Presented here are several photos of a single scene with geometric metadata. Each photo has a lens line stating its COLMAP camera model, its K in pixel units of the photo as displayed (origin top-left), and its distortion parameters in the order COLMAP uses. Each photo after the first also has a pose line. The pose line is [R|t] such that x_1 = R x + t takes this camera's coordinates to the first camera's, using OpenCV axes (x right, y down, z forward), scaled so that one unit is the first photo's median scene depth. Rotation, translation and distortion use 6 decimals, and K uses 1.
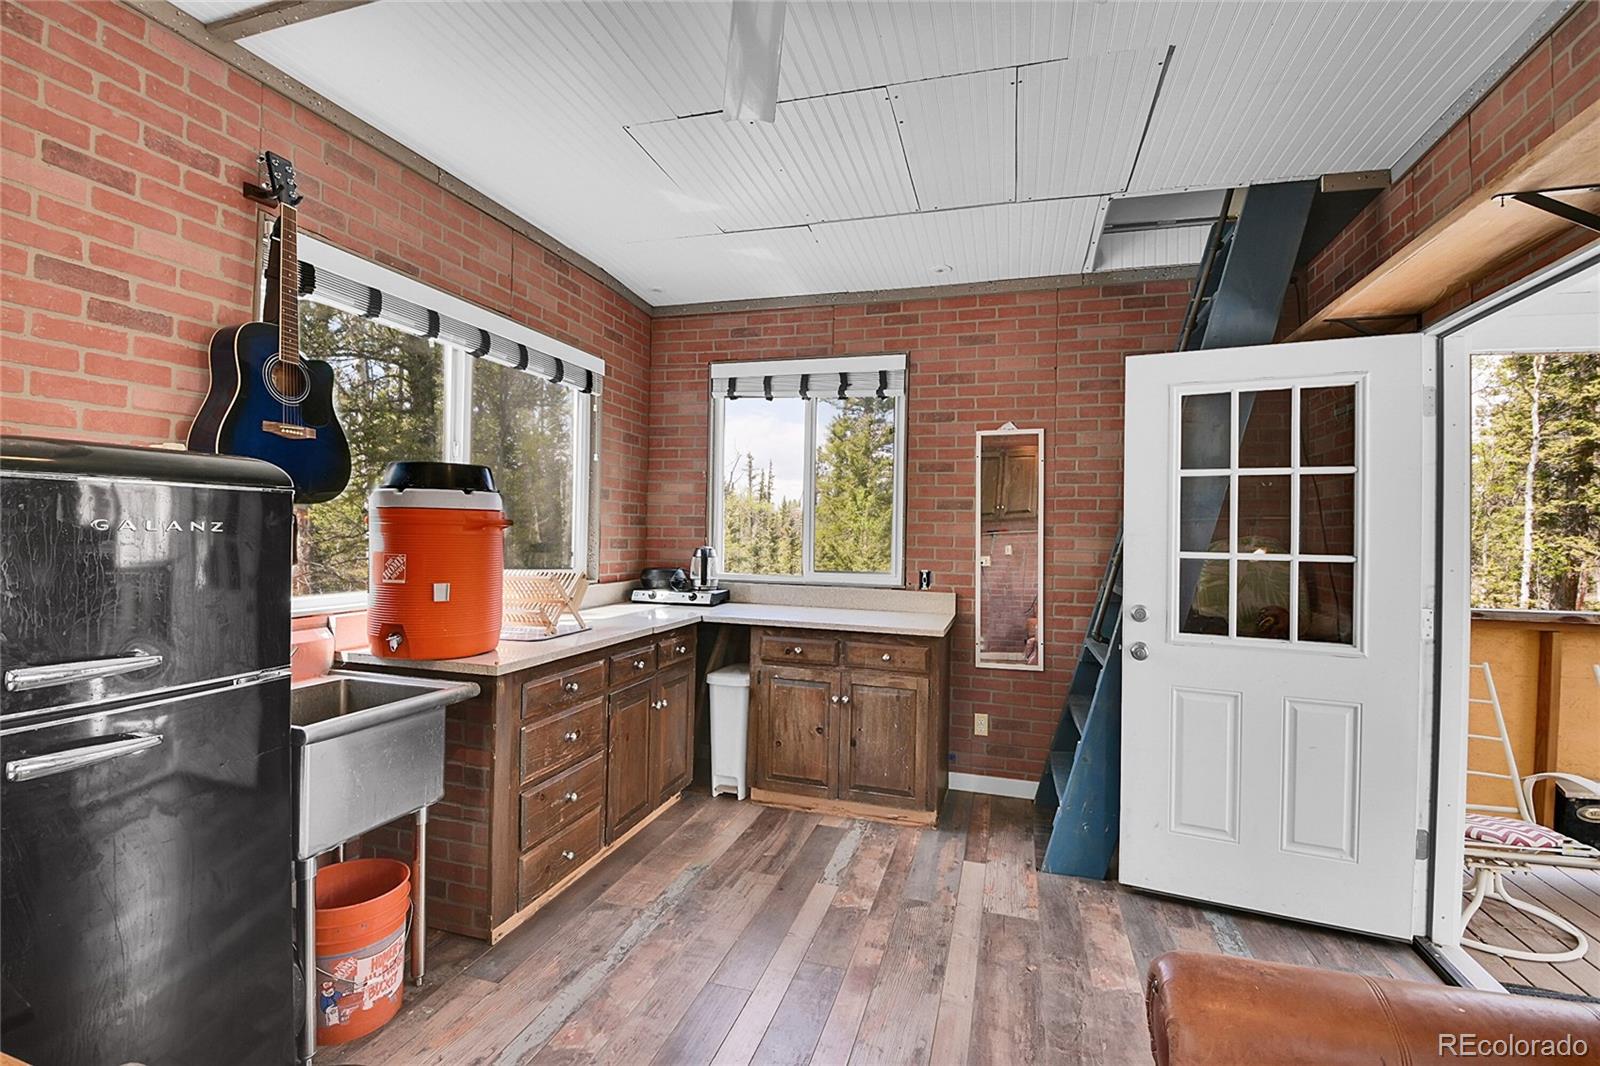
lens RADIAL K [[709.2, 0, 799.0], [0, 709.2, 533.4], [0, 0, 1]] dist [-0.018105, -0.005533]
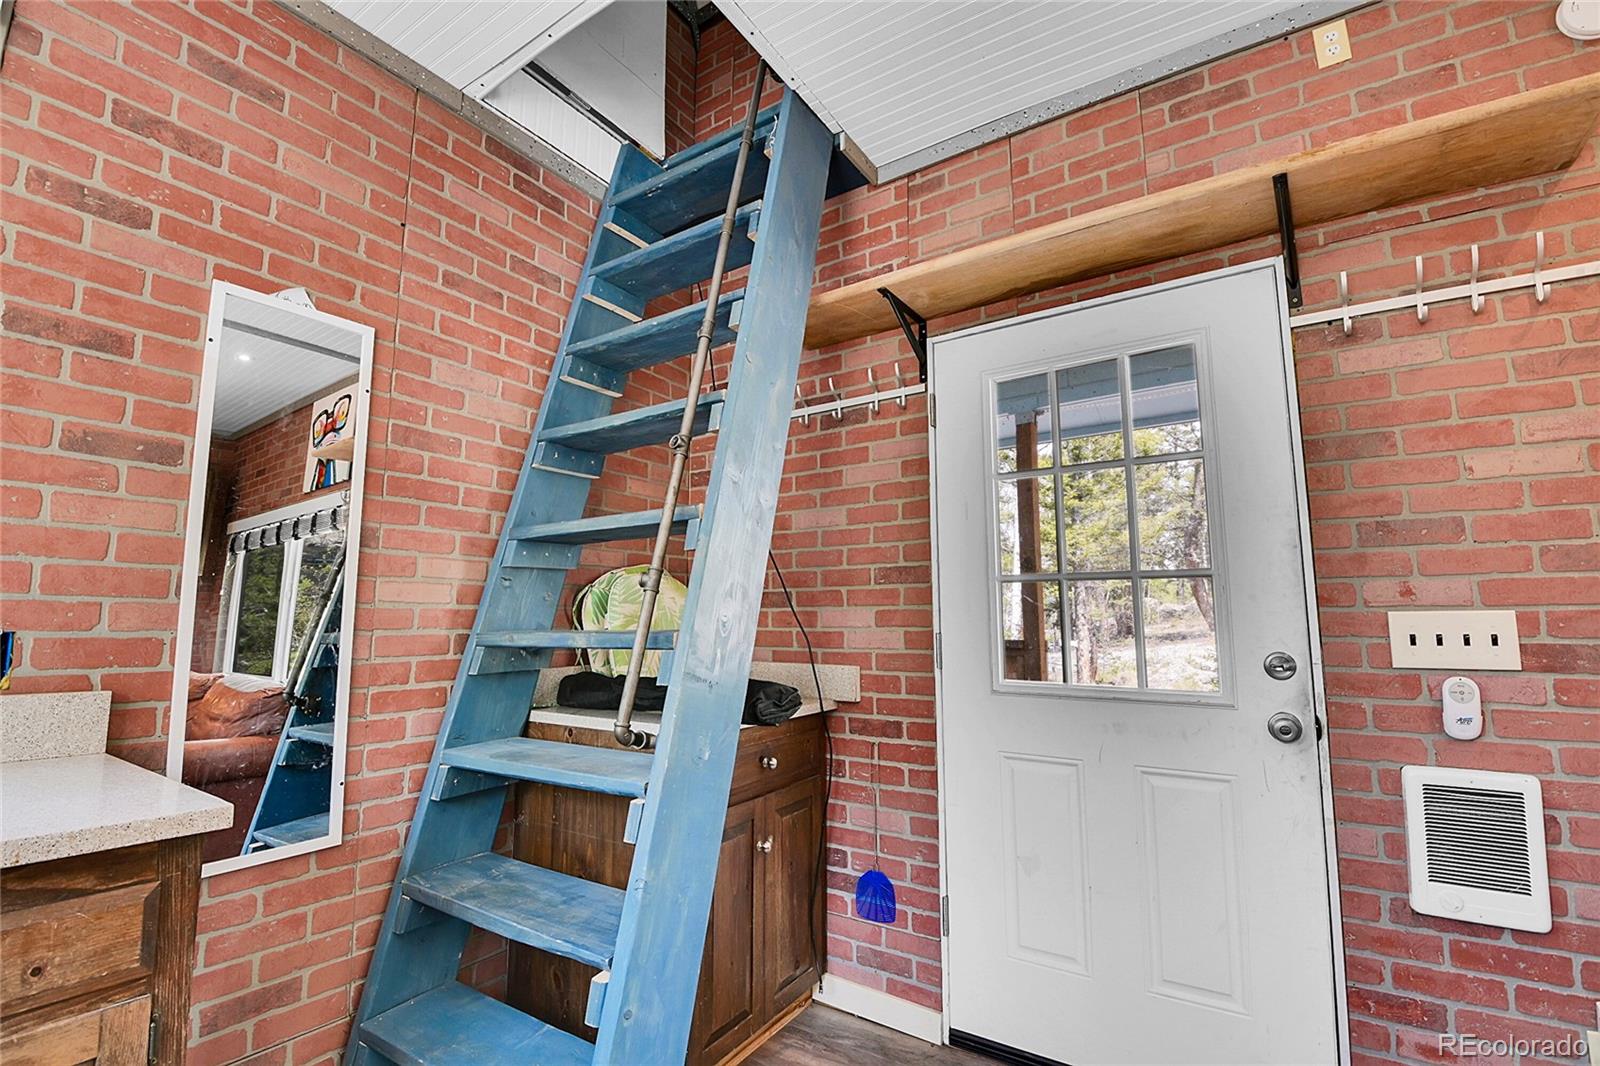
lens RADIAL K [[709.2, 0, 802.7], [0, 709.2, 527.1], [0, 0, 1]] dist [-0.018105, -0.005533]
pose [[0.282932, 0.109186, 0.952905, -0.020083], [0.001273, 0.993456, -0.114210, 0.045040], [-0.959139, 0.033527, 0.280941, 0.591283]]
